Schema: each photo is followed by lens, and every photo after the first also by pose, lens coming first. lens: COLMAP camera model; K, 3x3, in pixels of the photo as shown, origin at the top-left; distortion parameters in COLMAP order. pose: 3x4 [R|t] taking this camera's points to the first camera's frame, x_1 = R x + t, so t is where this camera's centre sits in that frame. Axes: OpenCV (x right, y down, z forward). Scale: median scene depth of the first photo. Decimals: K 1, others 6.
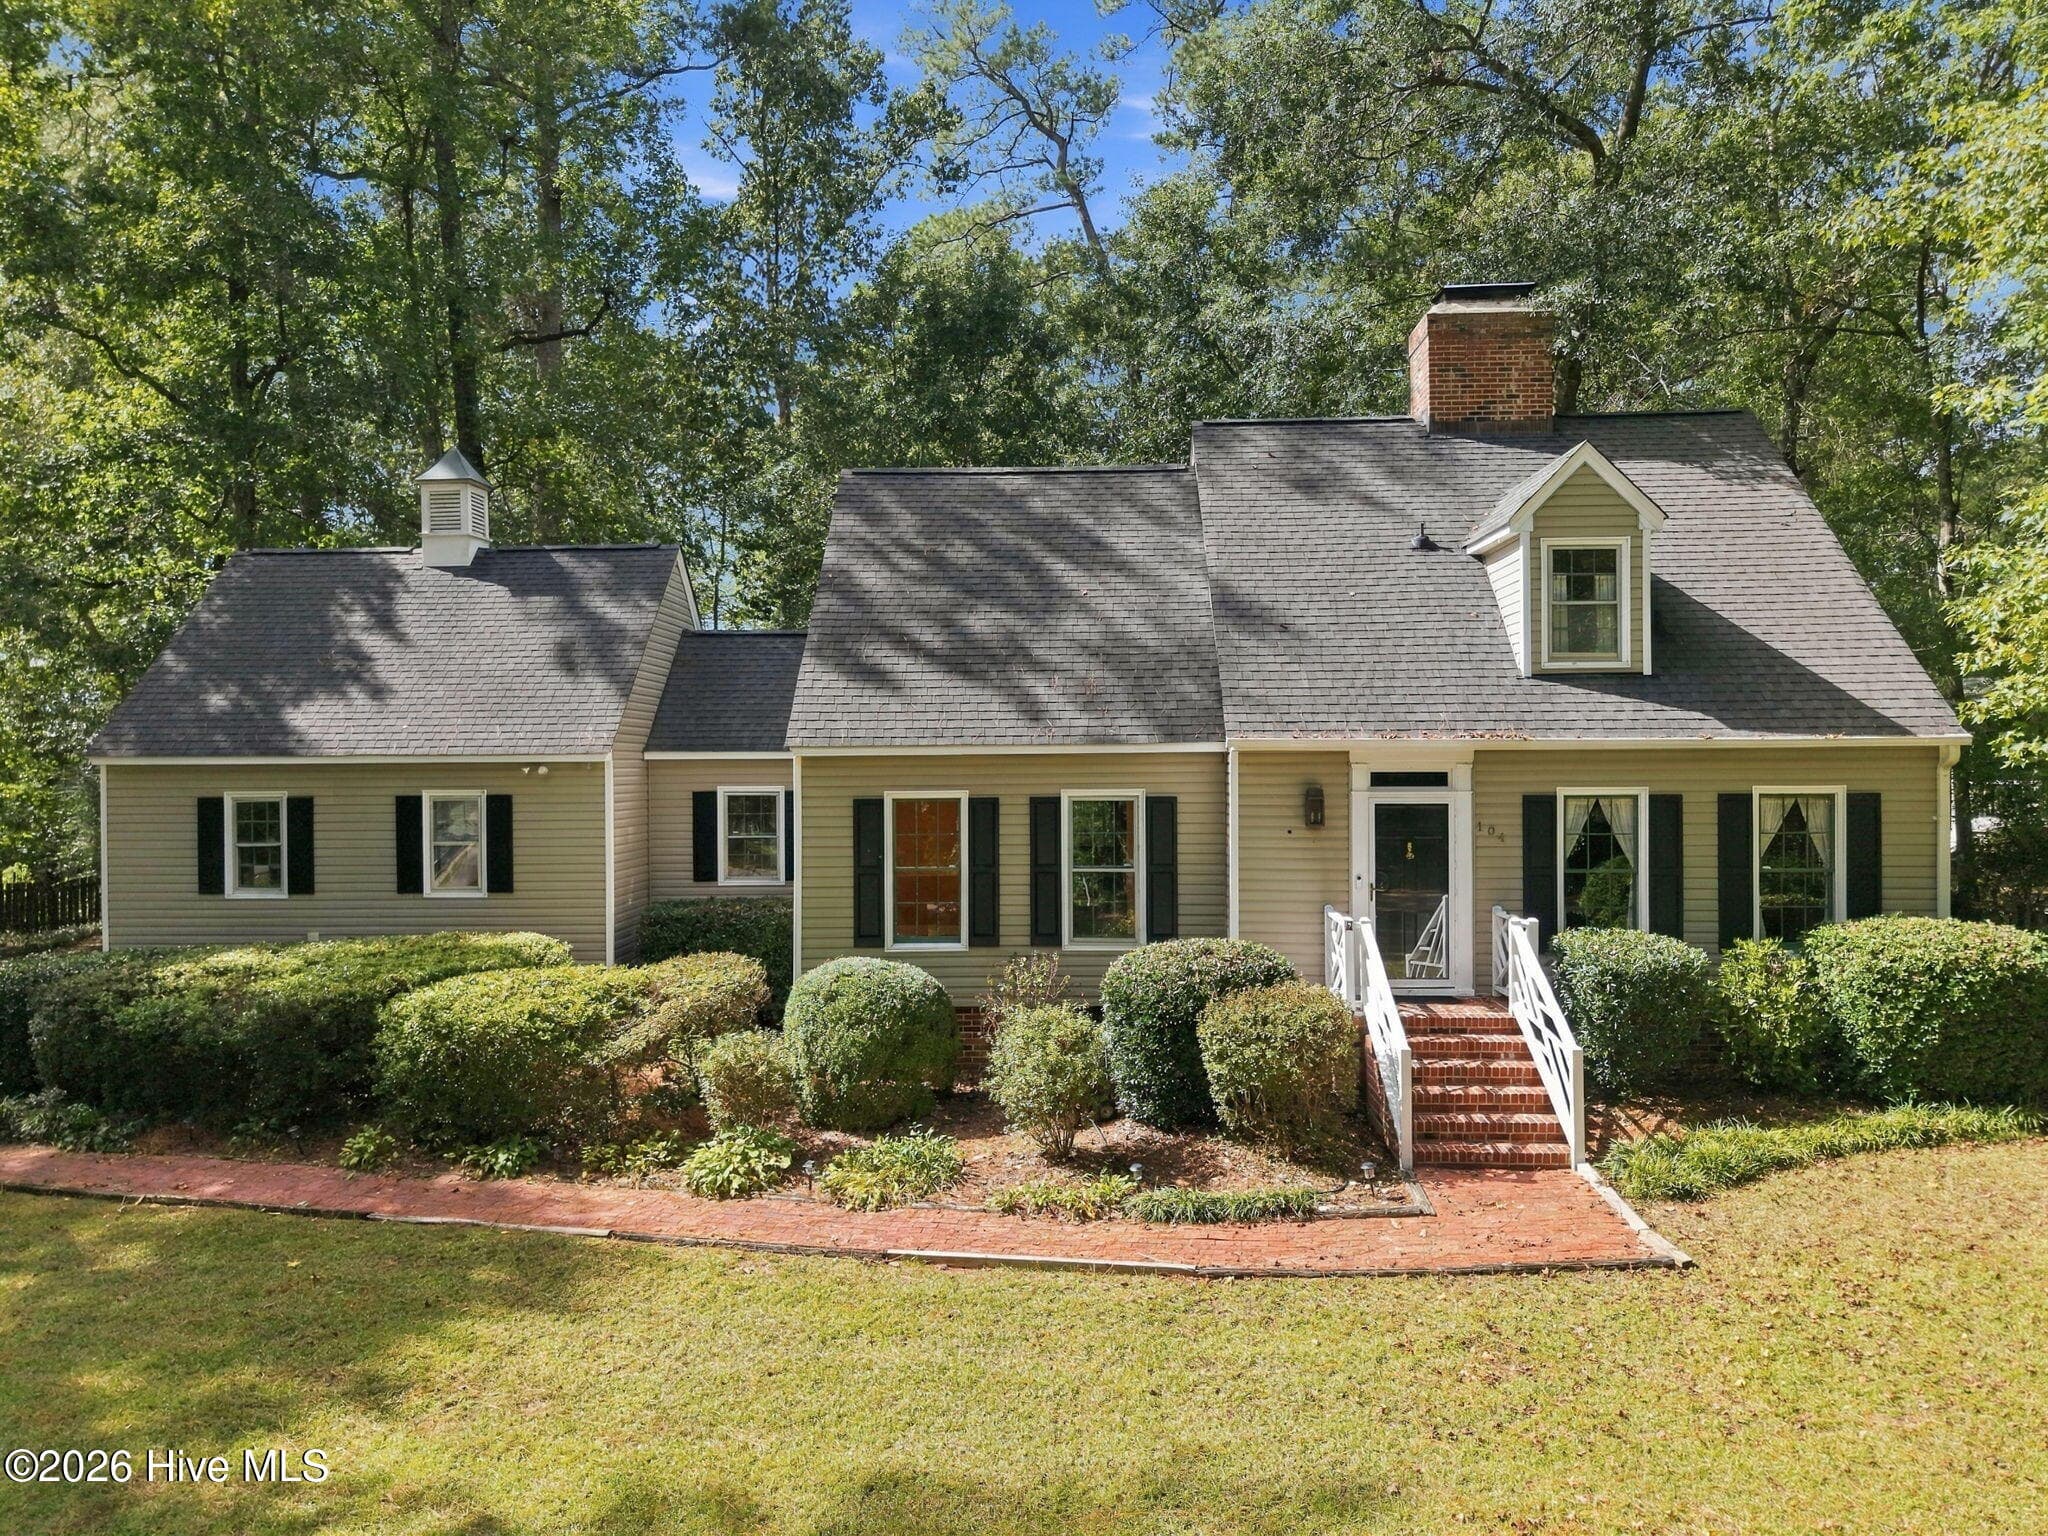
lens RADIAL K [[1351.2, 0, 1019.6], [0, 1351.2, 756.1], [0, 0, 1]] dist [0.022354, -0.019984]
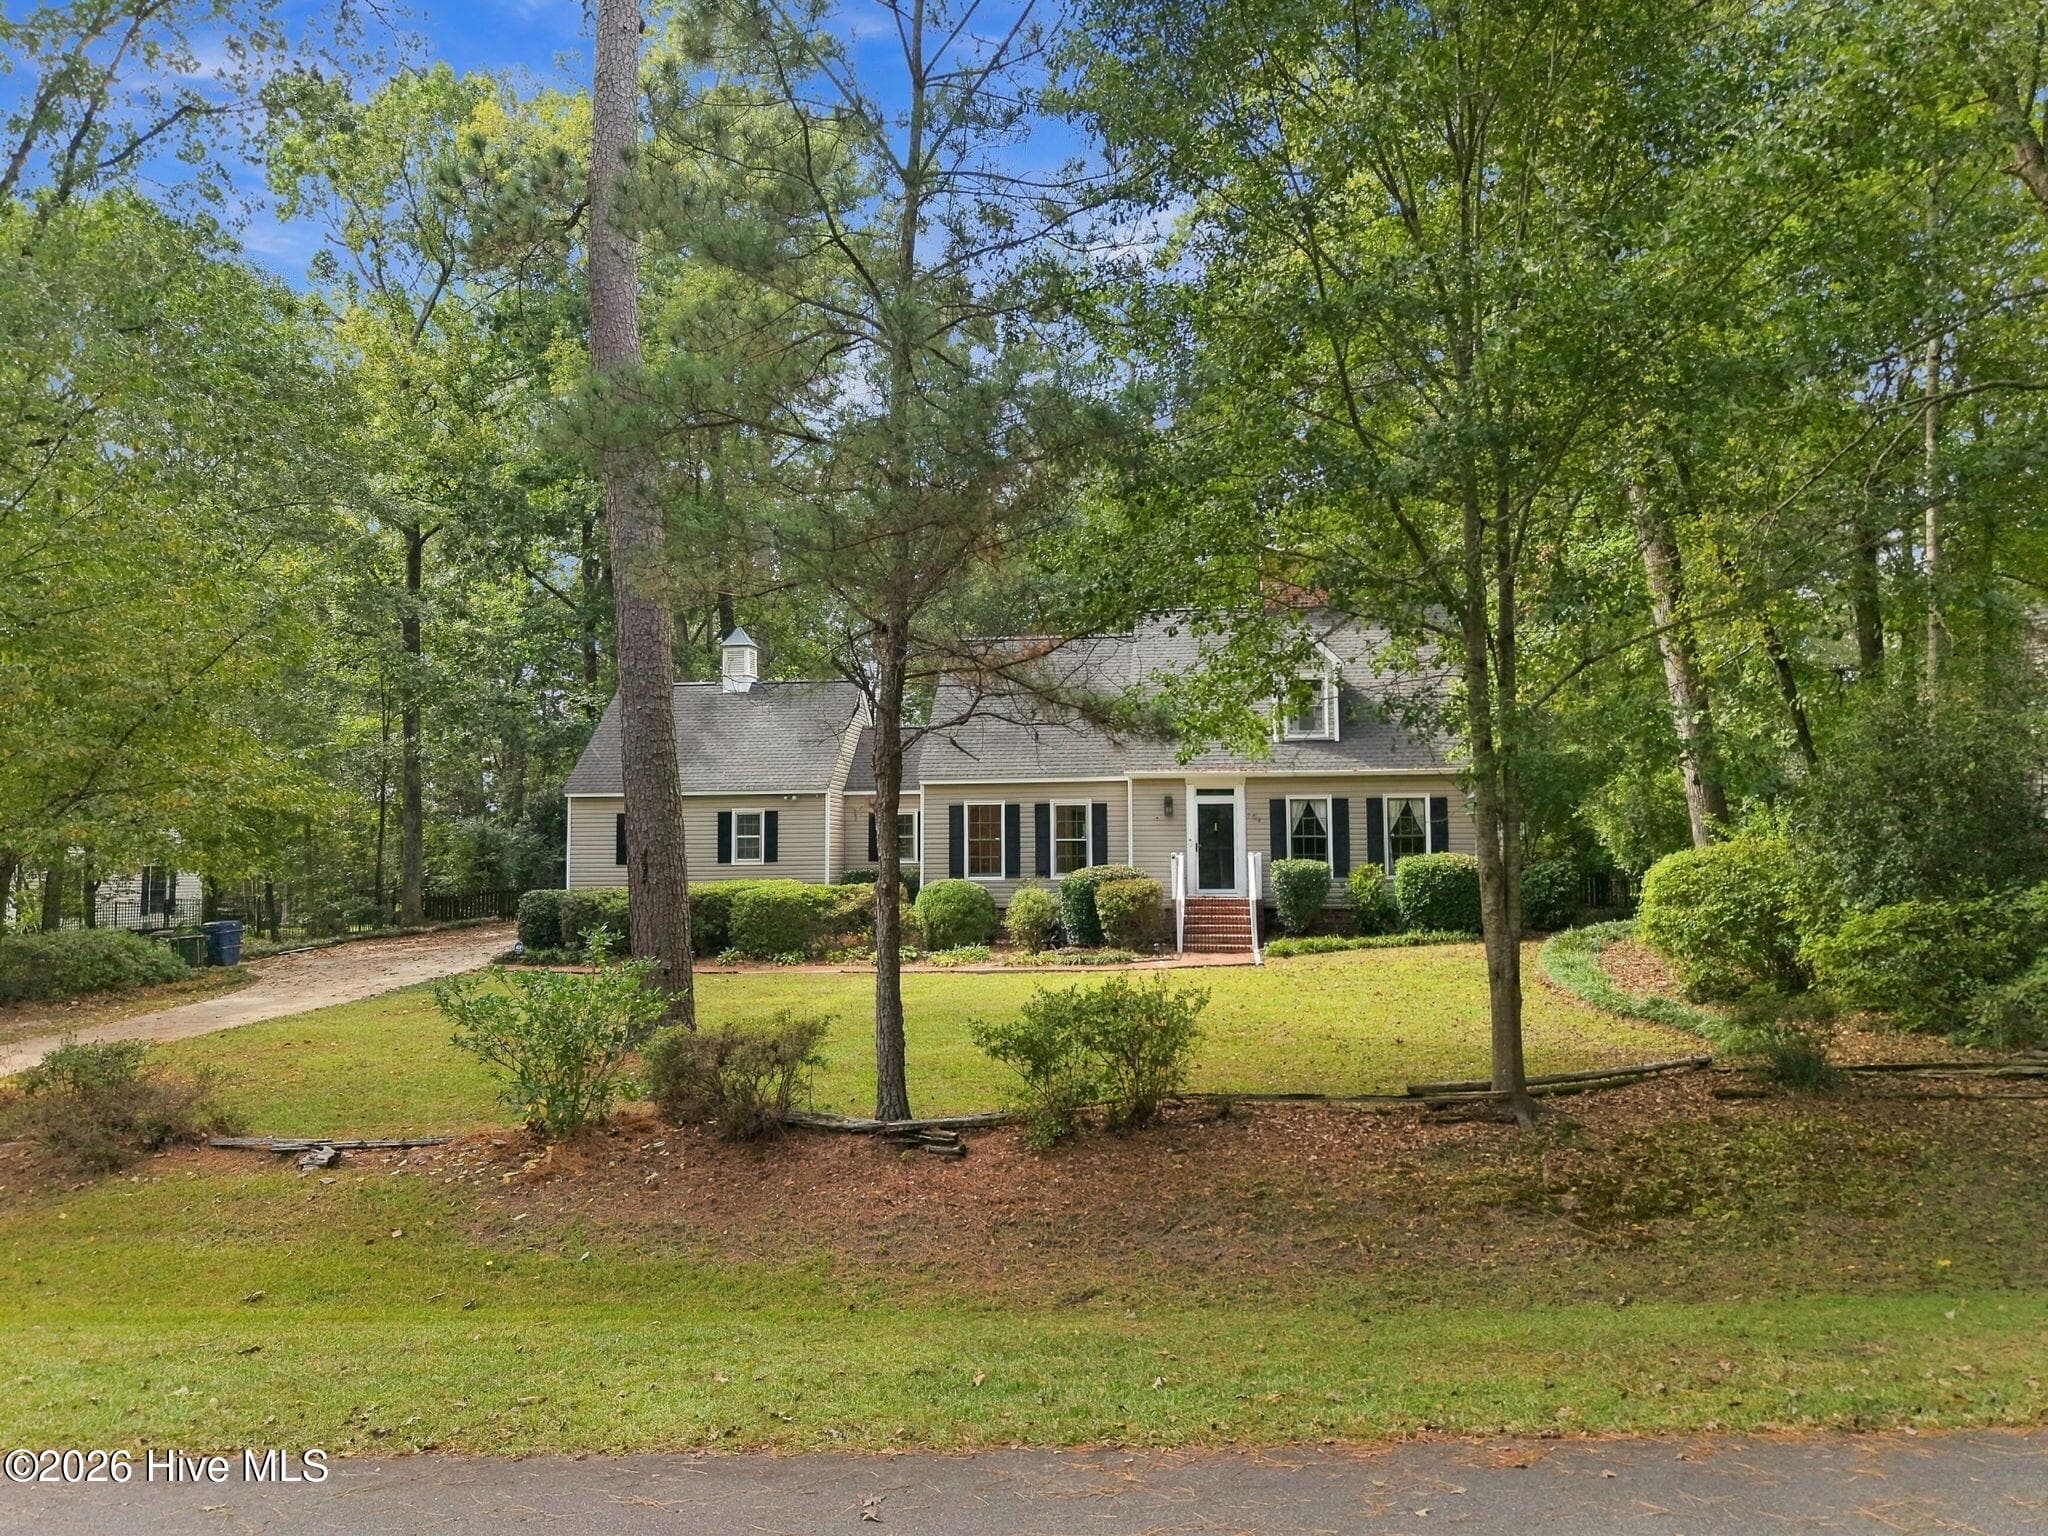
lens RADIAL K [[1351.7, 0, 1020.6], [0, 1351.7, 758.8], [0, 0, 1]] dist [0.045182, -0.009312]
pose [[0.994522, -0.006935, -0.104293, 0.208881], [-0.001141, 0.997017, -0.077177, 0.126034], [0.104518, 0.076874, 0.991548, -1.078201]]
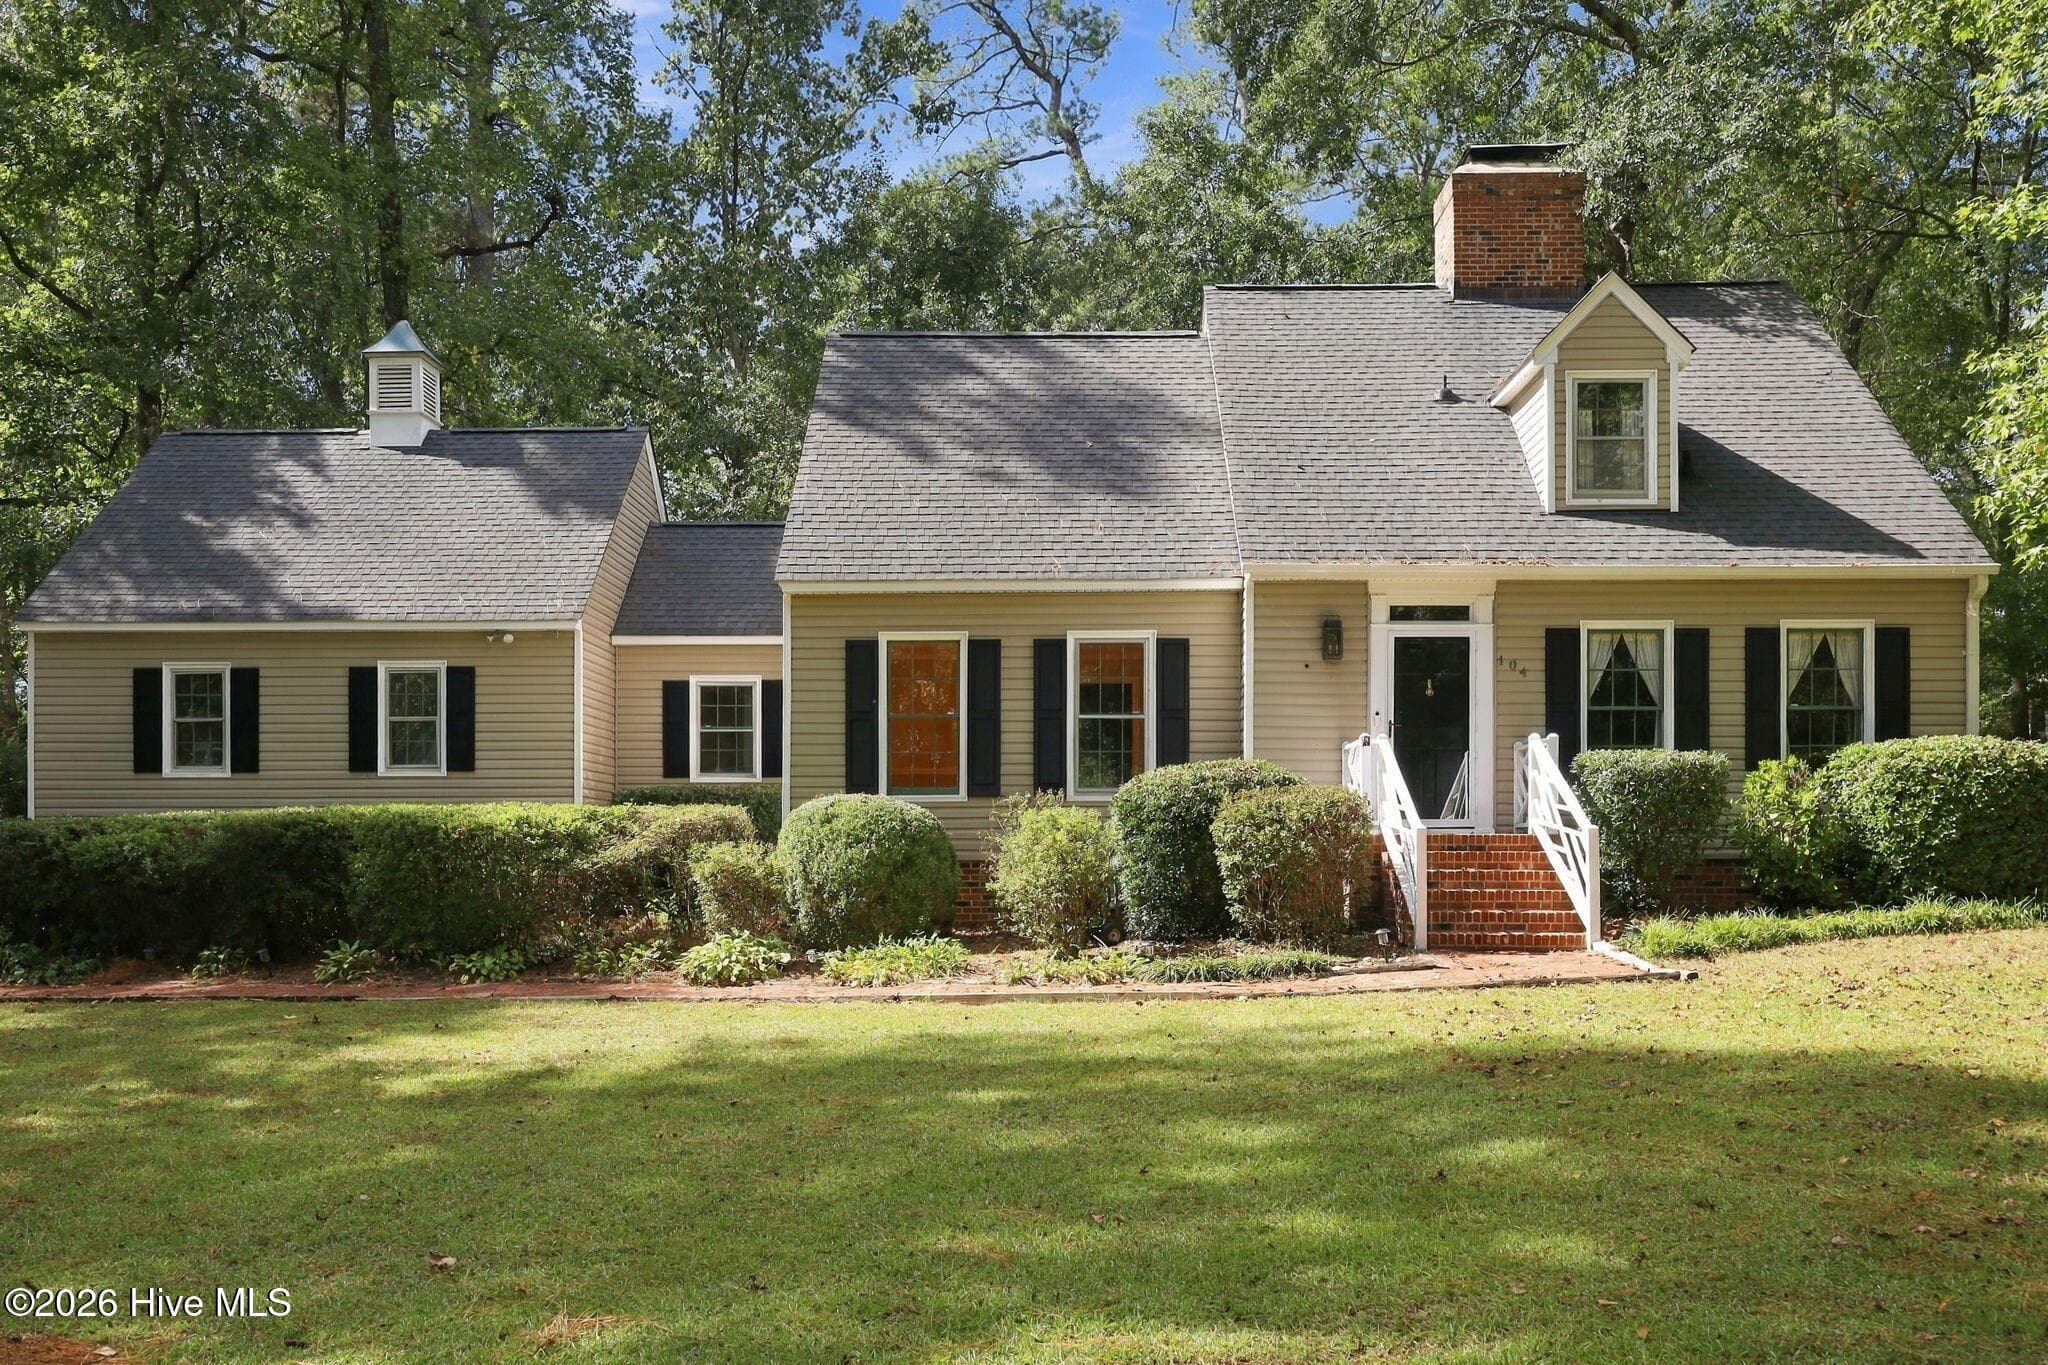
lens RADIAL K [[1592.1, 0, 1025.9], [0, 1592.1, 835.3], [0, 0, 1]] dist [0.002068, -0.001430]
pose [[0.999761, 0.006501, 0.020849, -0.021436], [-0.006163, 0.999849, -0.016226, 0.196206], [-0.020951, 0.016094, 0.999651, -0.123000]]
